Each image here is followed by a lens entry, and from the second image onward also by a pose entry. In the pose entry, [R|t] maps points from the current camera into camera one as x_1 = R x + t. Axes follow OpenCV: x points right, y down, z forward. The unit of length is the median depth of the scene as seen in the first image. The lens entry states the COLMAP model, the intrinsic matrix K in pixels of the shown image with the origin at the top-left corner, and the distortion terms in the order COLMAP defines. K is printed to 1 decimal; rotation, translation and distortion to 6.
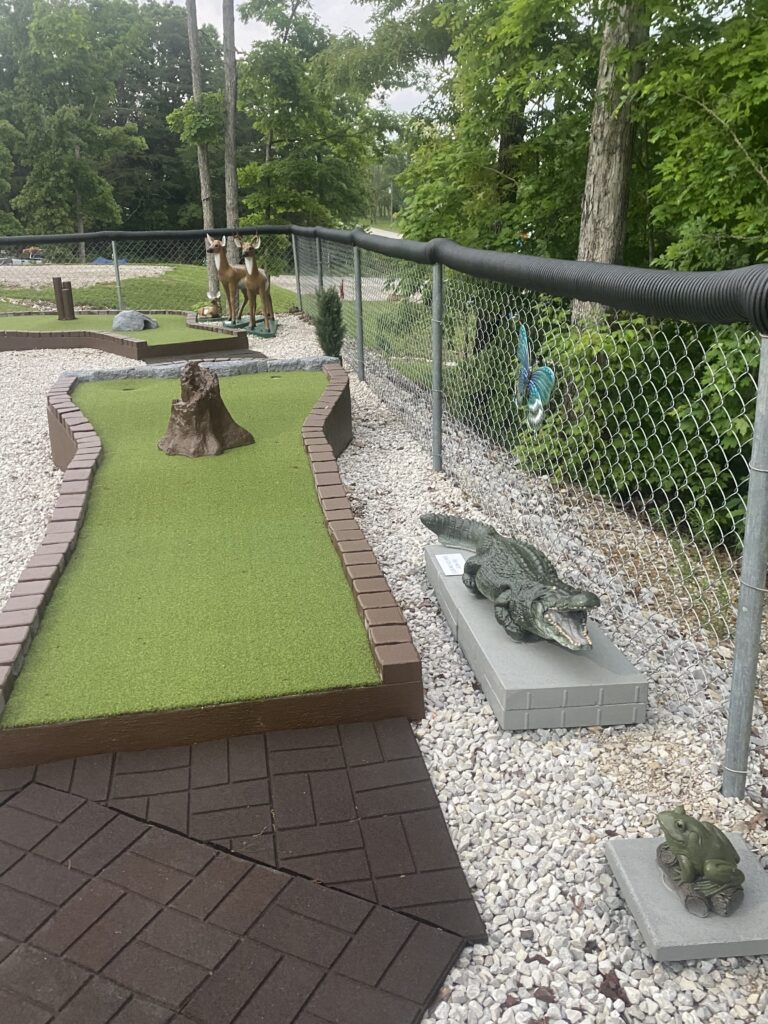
lens RADIAL K [[912.9, 0, 371.6], [0, 912.9, 505.5], [0, 0, 1]] dist [0.088560, -0.142354]
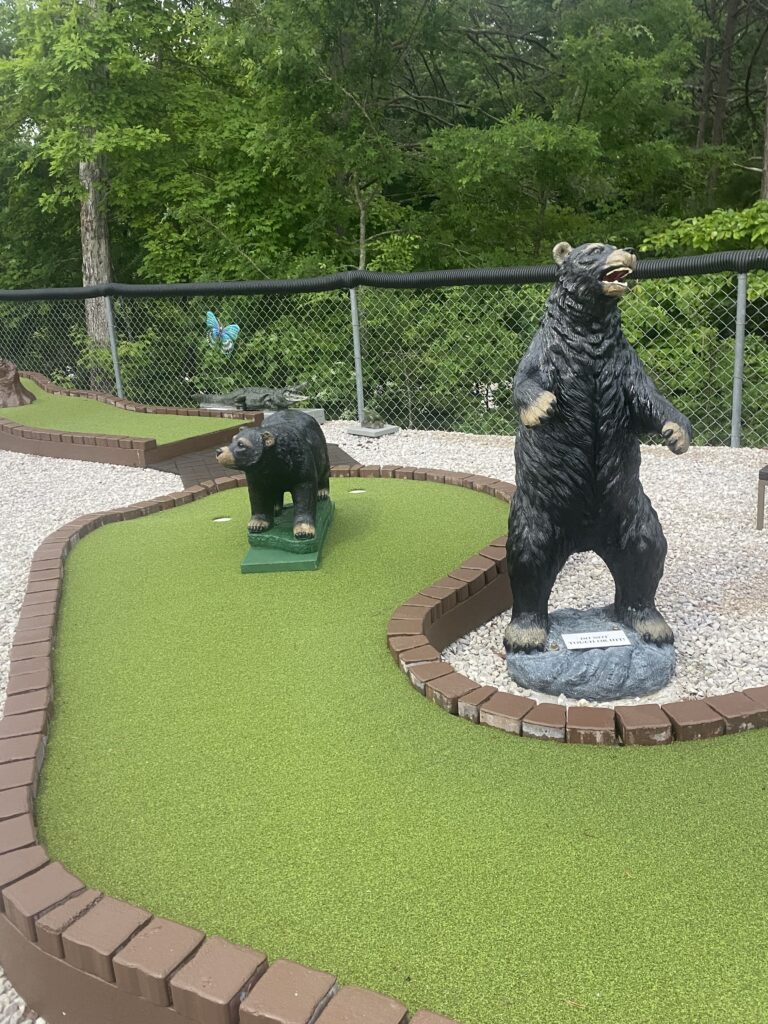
lens RADIAL K [[912.9, 0, 371.6], [0, 912.9, 505.5], [0, 0, 1]] dist [0.088560, -0.142354]
pose [[0.717941, -0.195036, 0.668223, -0.578655], [0.246568, 0.968960, 0.017899, 0.166214], [-0.650972, 0.151912, 0.743746, -0.456495]]
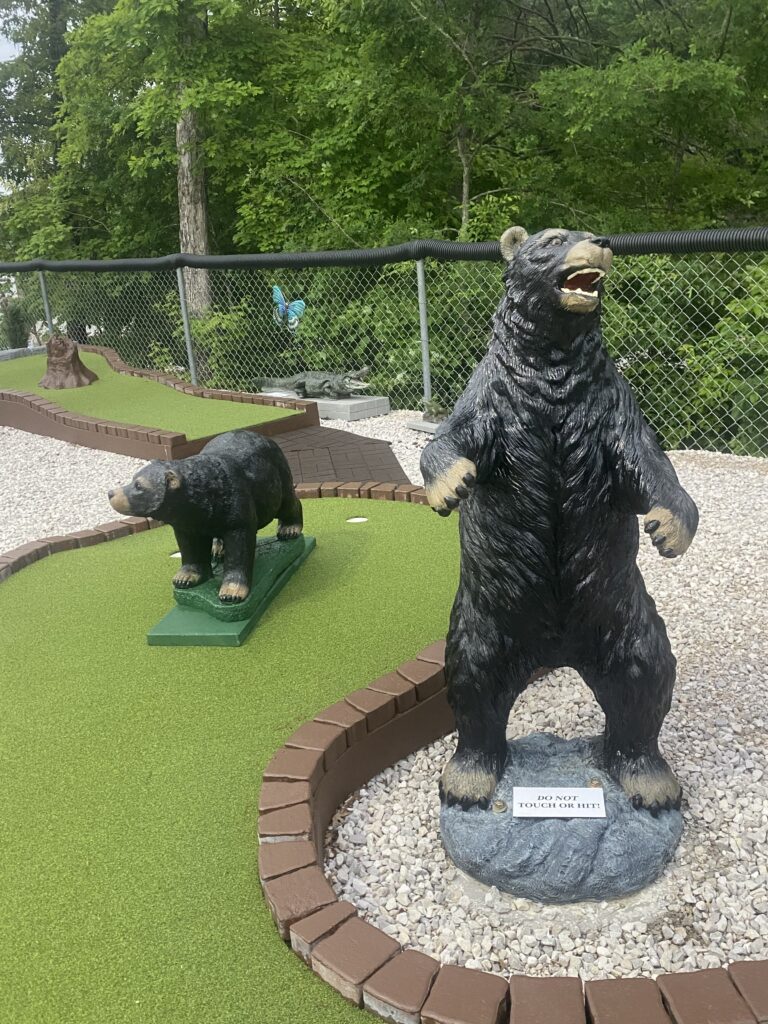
lens RADIAL K [[917.4, 0, 384.0], [0, 917.4, 512.0], [0, 0, 1]] dist [0.060051, -0.074006]
pose [[0.815975, -0.200330, 0.542266, -0.431767], [0.219063, 0.975229, 0.030645, 0.148403], [-0.534973, 0.093785, 0.839648, -0.429121]]
